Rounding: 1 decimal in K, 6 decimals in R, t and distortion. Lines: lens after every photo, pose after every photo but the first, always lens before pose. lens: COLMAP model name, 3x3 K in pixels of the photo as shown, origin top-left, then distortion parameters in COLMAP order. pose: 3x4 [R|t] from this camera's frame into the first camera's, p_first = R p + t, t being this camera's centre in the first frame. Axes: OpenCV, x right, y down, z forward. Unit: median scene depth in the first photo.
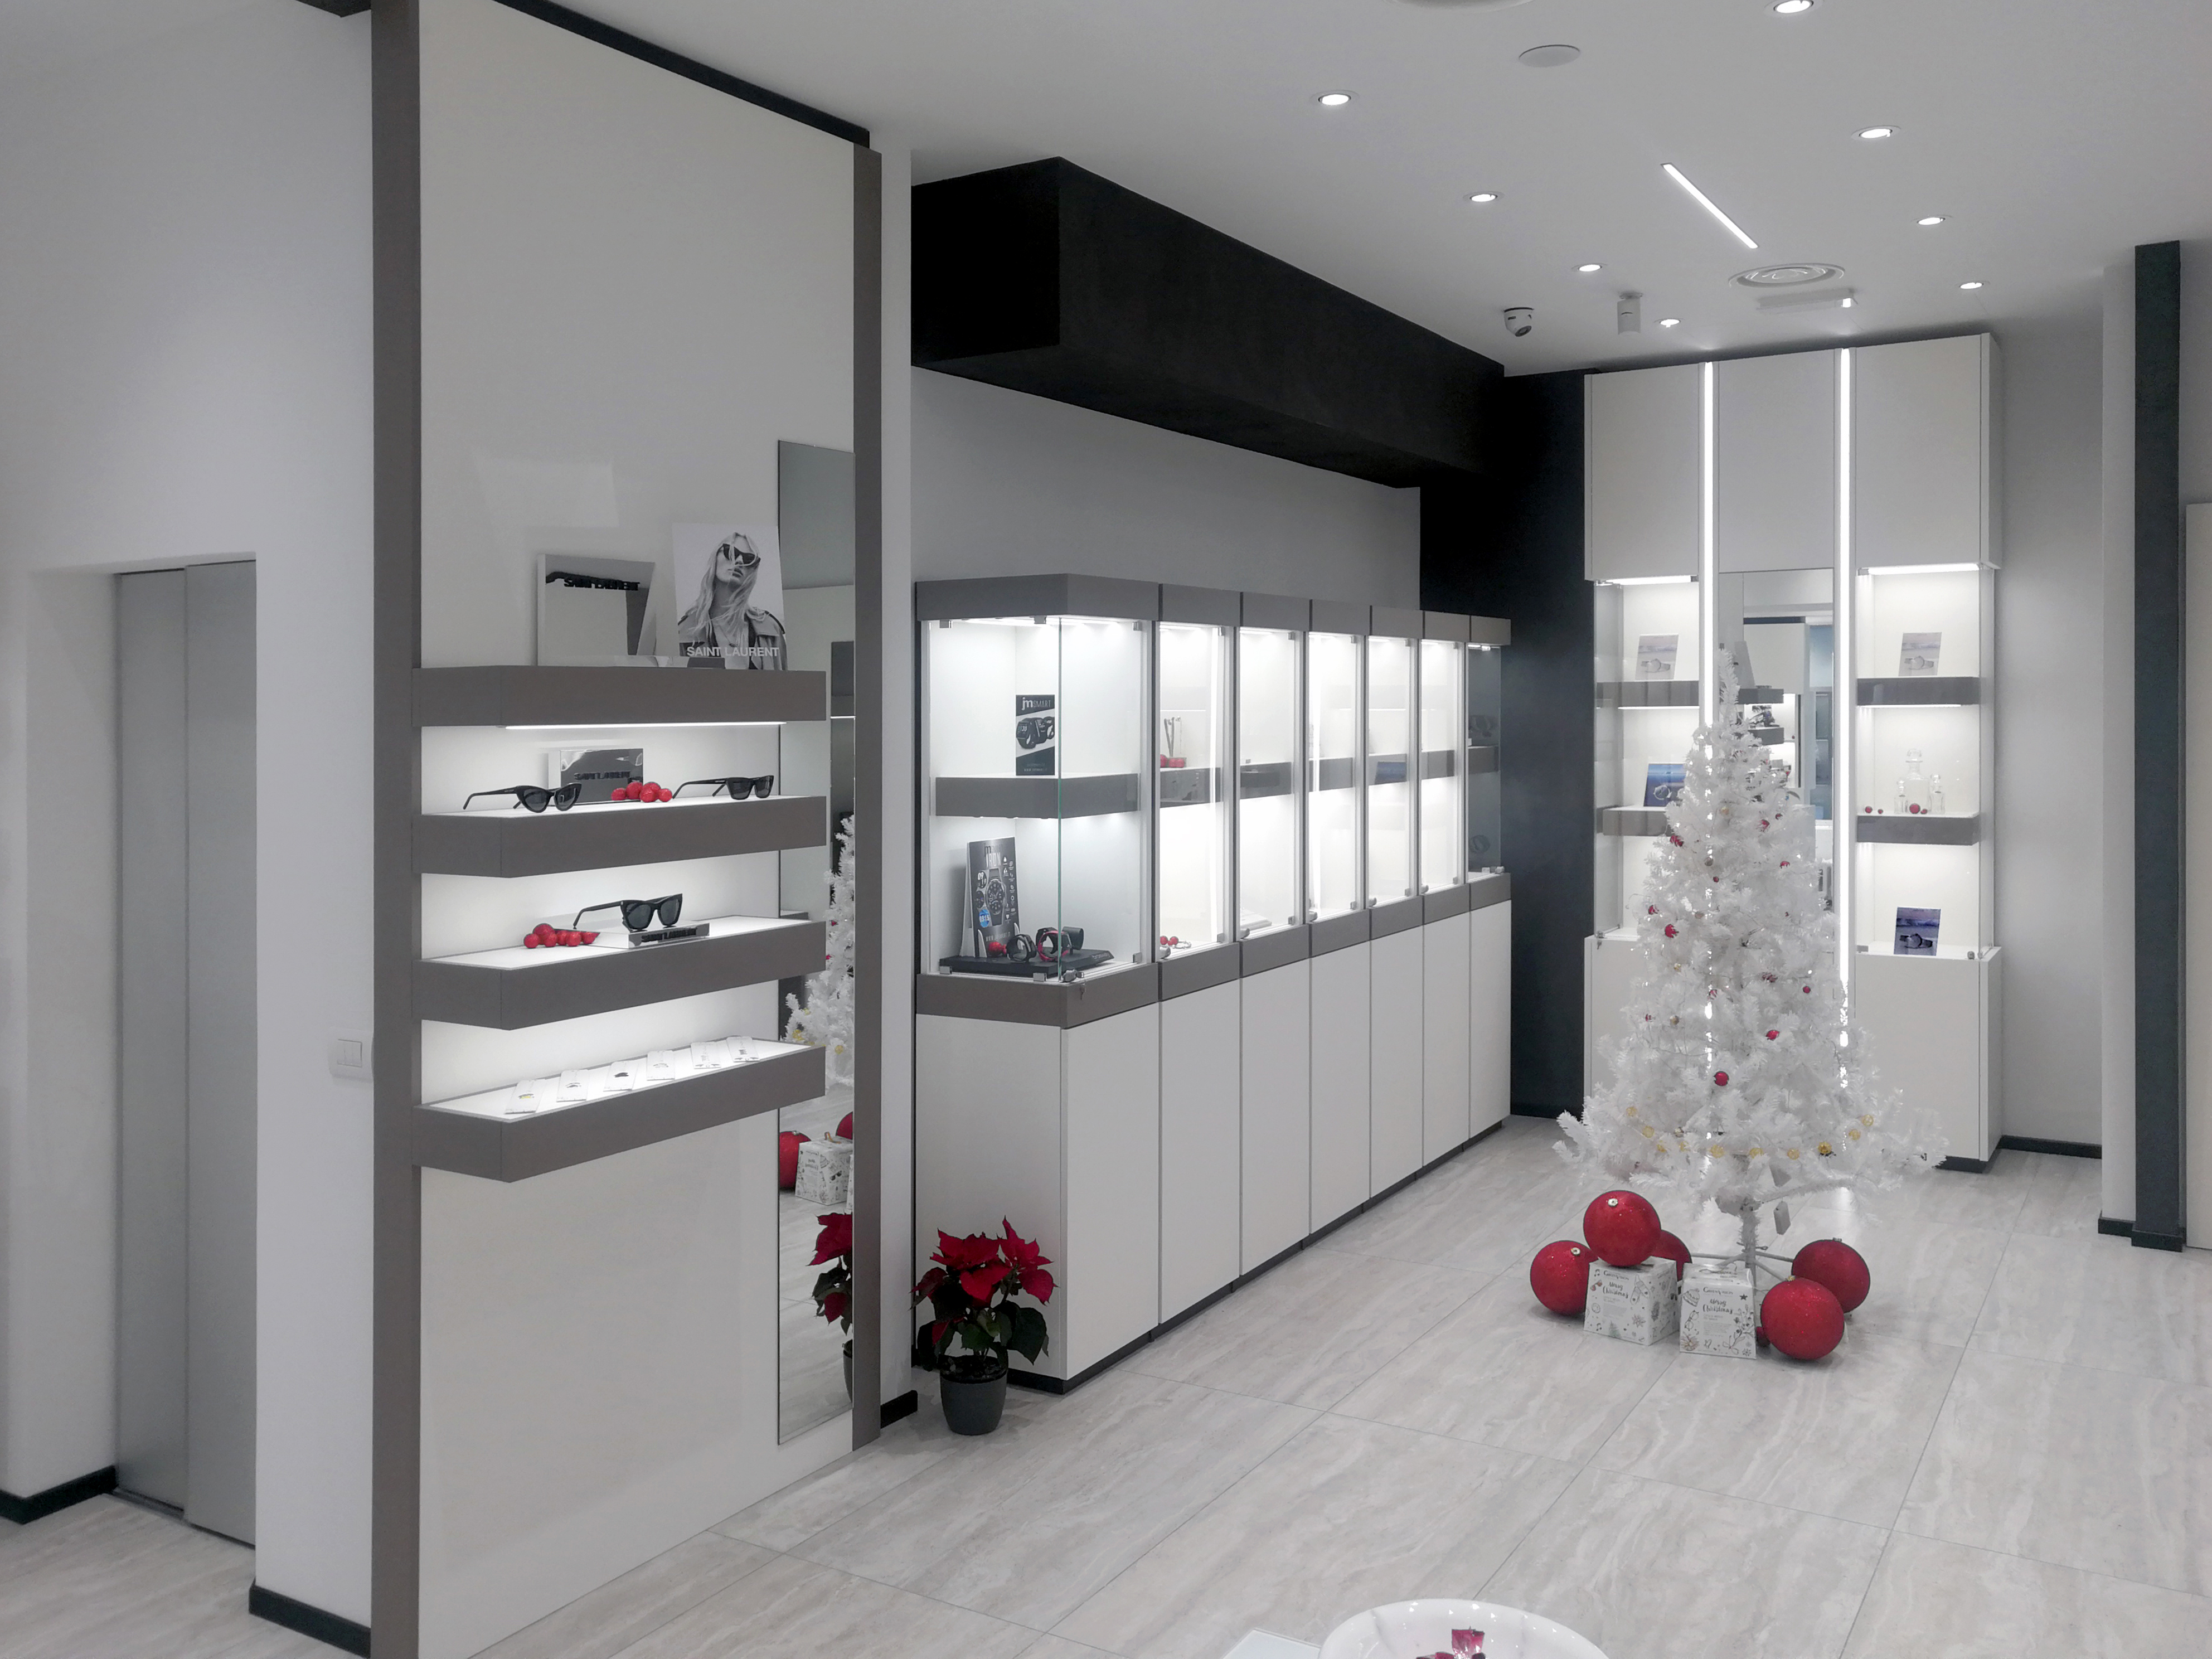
lens RADIAL K [[1774.2, 0, 1094.6], [0, 1774.2, 750.6], [0, 0, 1]] dist [-0.014435, 0.005789]
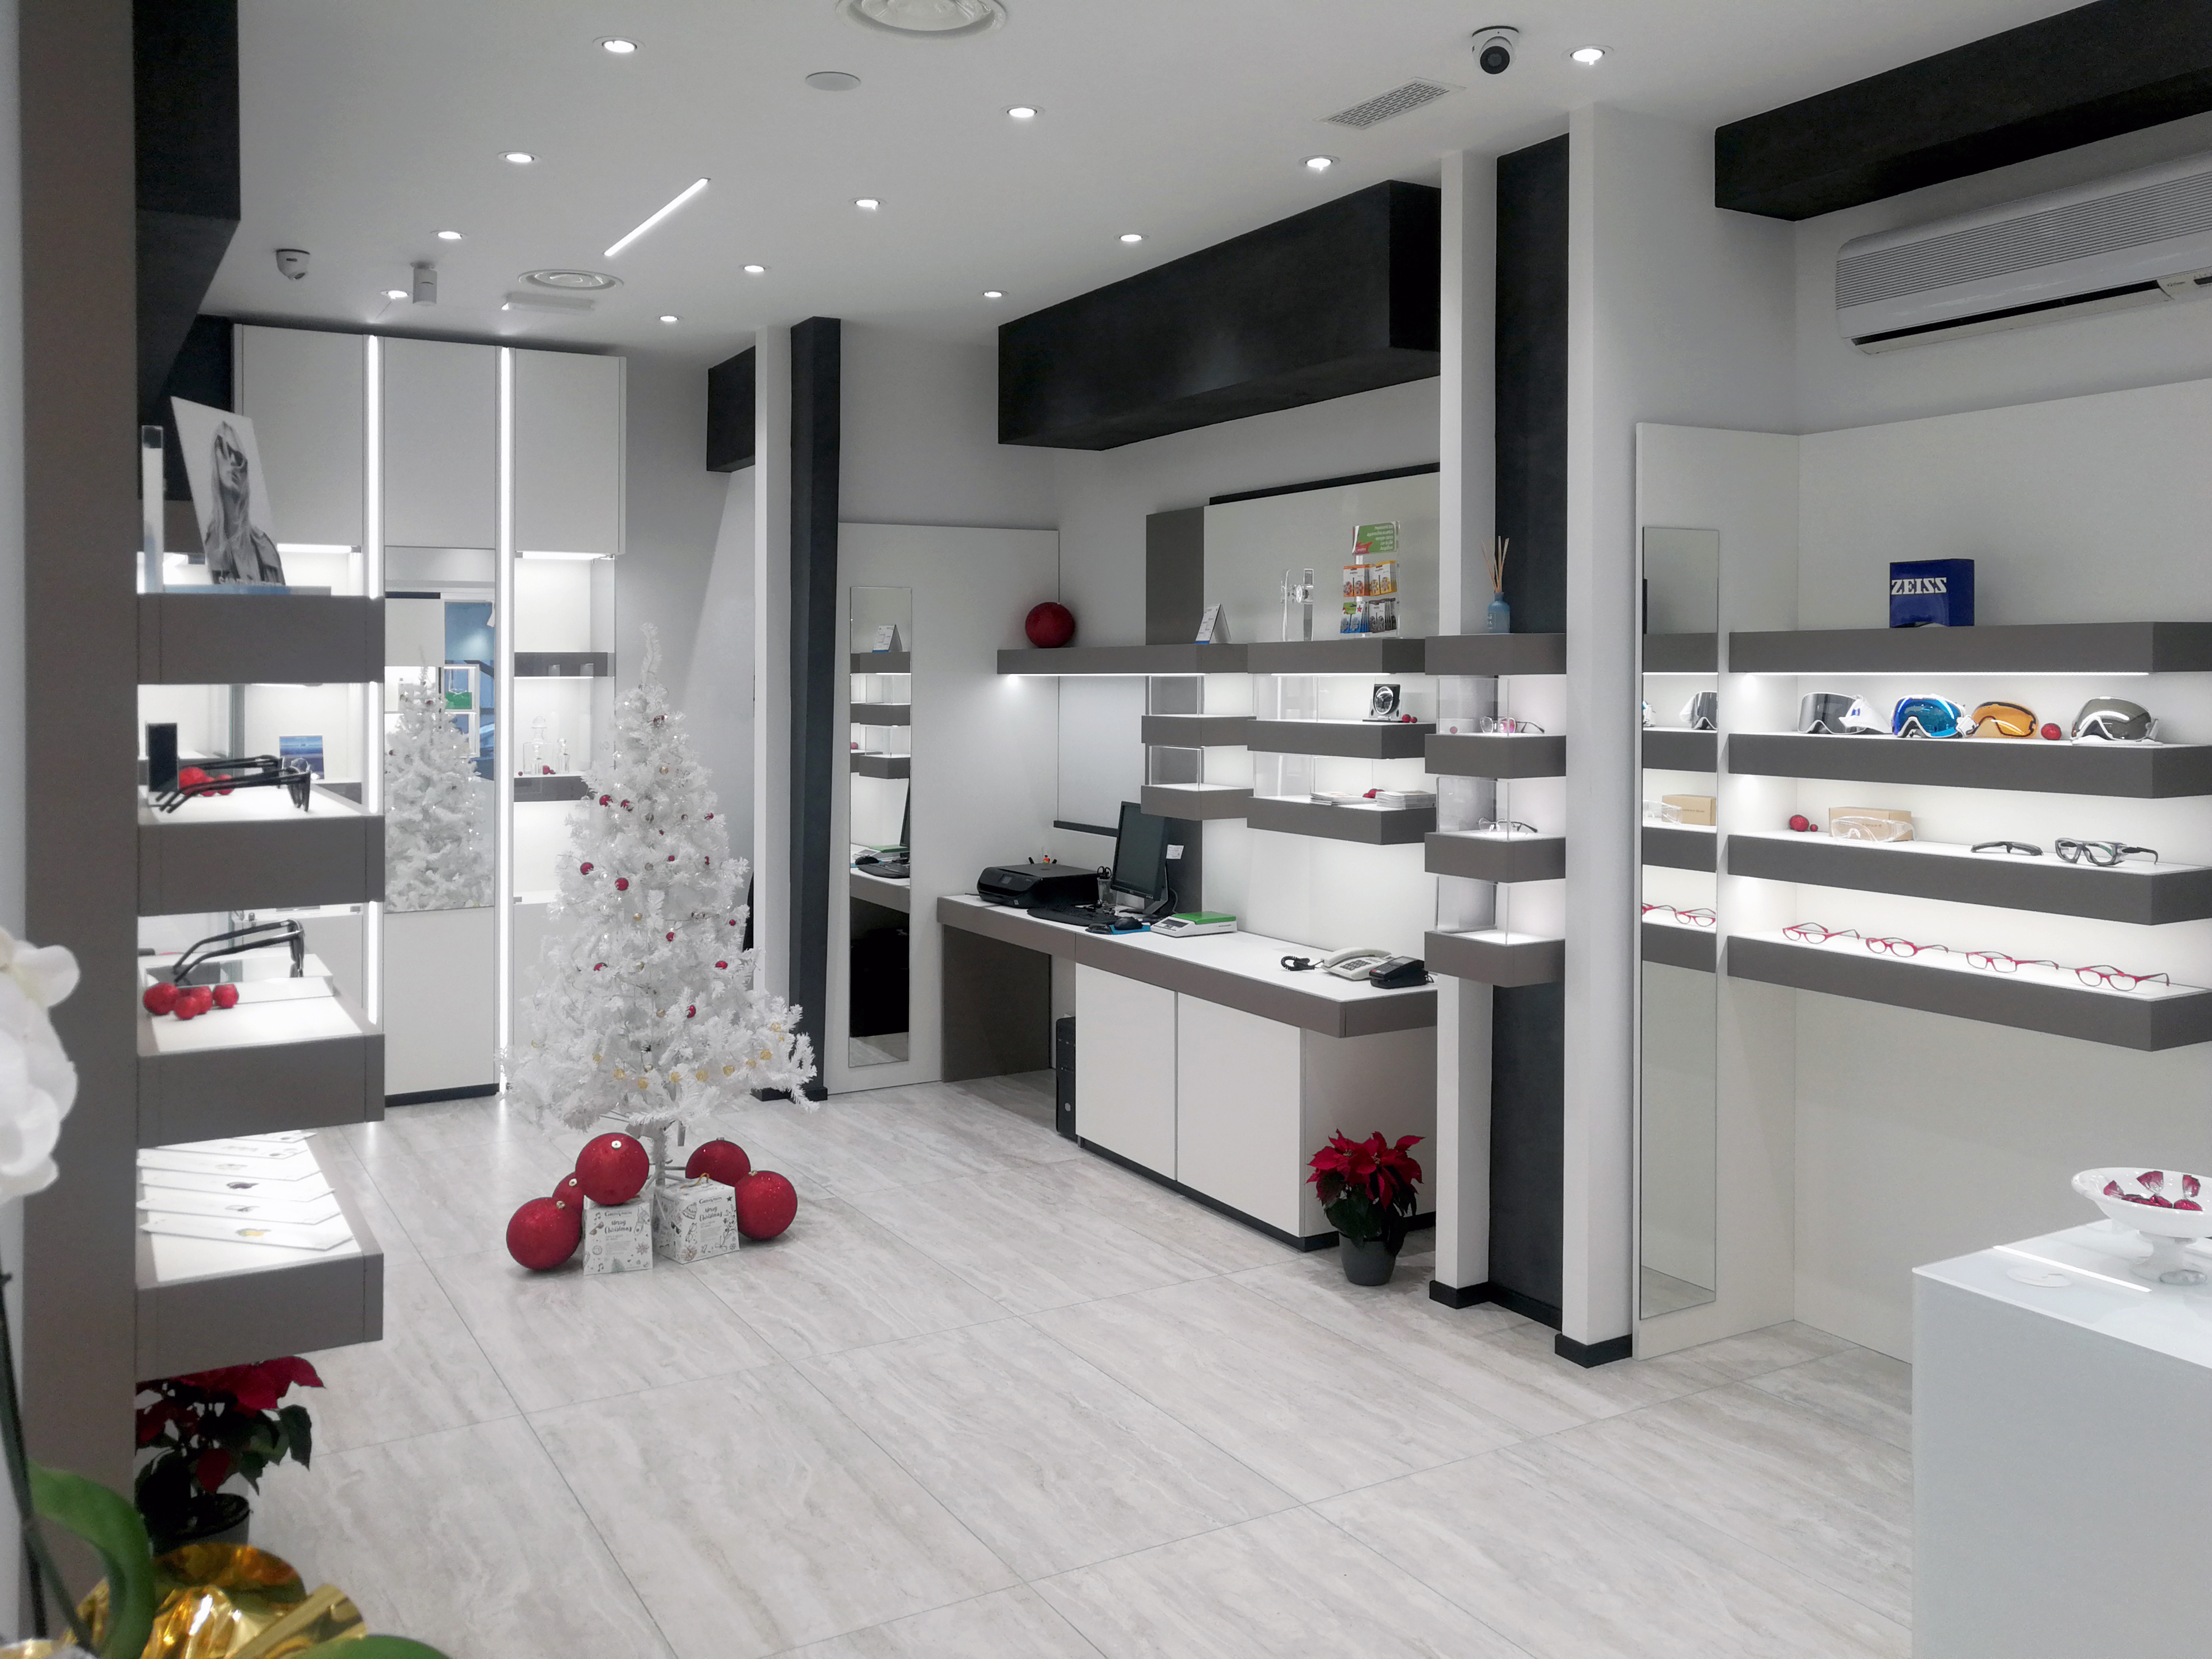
lens RADIAL K [[1726.3, 0, 1052.4], [0, 1726.3, 741.3], [0, 0, 1]] dist [-0.058086, 0.039461]
pose [[0.501527, -0.024920, 0.864783, -0.469303], [0.016703, 0.999678, 0.019121, -0.000656], [-0.864981, 0.004855, 0.501782, 0.269286]]
